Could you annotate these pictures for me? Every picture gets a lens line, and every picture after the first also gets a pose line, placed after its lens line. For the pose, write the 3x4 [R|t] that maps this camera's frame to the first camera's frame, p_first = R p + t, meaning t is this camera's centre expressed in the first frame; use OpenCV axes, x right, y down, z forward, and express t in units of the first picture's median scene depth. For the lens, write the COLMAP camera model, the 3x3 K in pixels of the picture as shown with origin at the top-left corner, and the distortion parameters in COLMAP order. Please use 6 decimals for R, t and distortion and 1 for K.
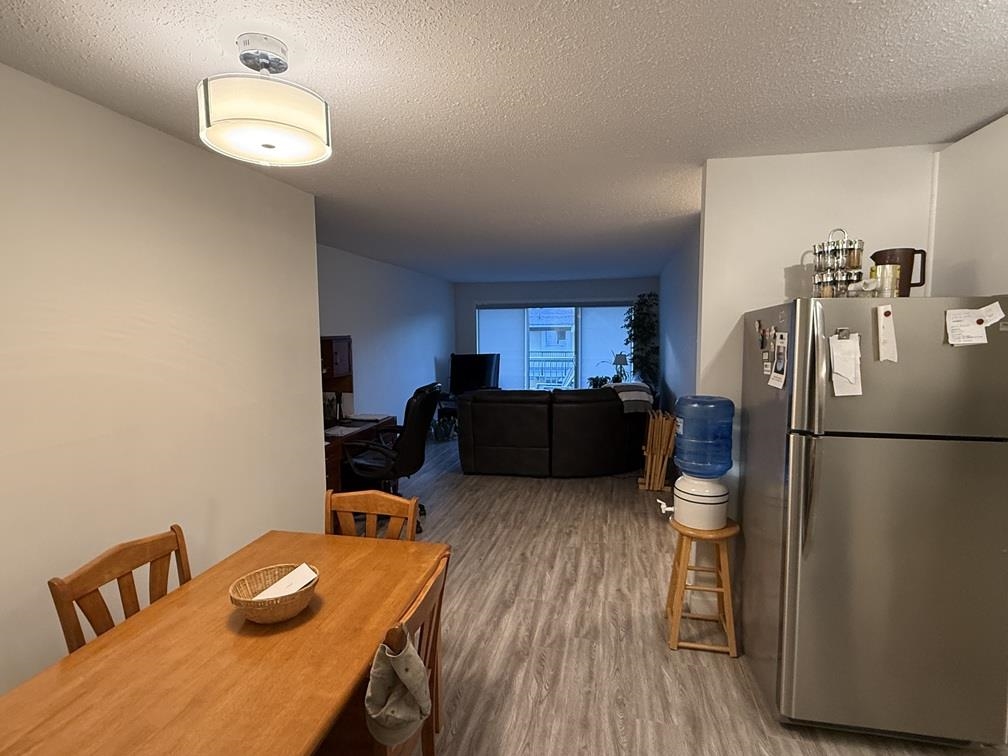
lens RADIAL K [[510.5, 0, 503.6], [0, 510.5, 377.8], [0, 0, 1]] dist [-0.010488, 0.003313]
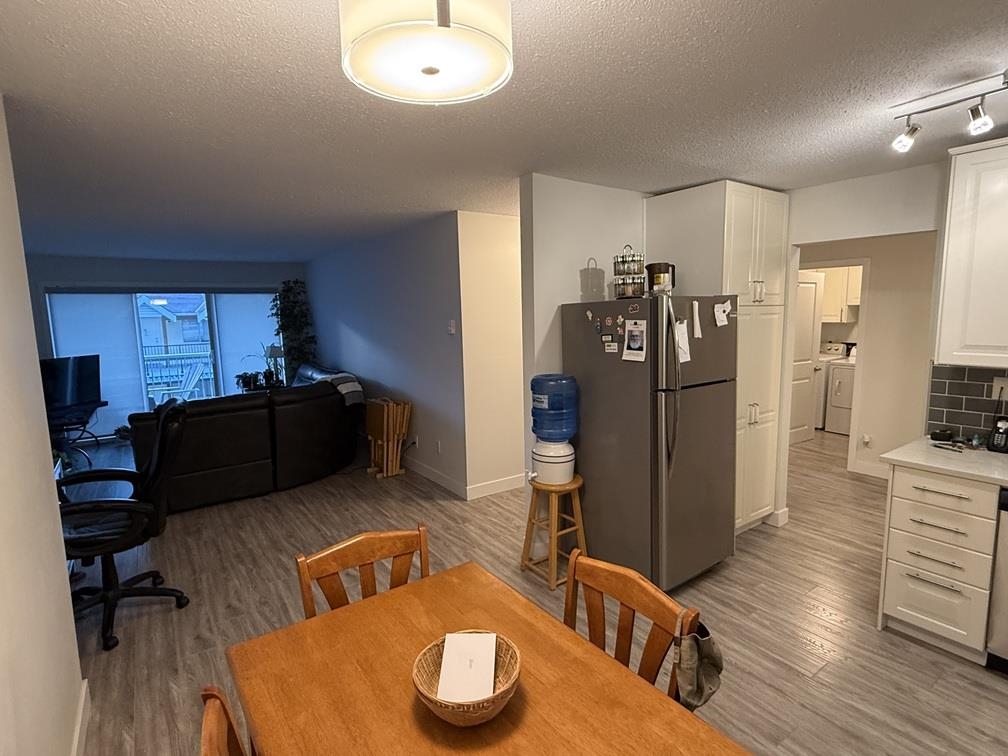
lens RADIAL K [[510.5, 0, 507.1], [0, 510.5, 376.6], [0, 0, 1]] dist [-0.010488, 0.003313]
pose [[0.671619, -0.100453, 0.734055, -0.513731], [0.083630, 0.994713, 0.059607, -0.035477], [-0.736162, 0.021356, 0.676469, 0.244028]]
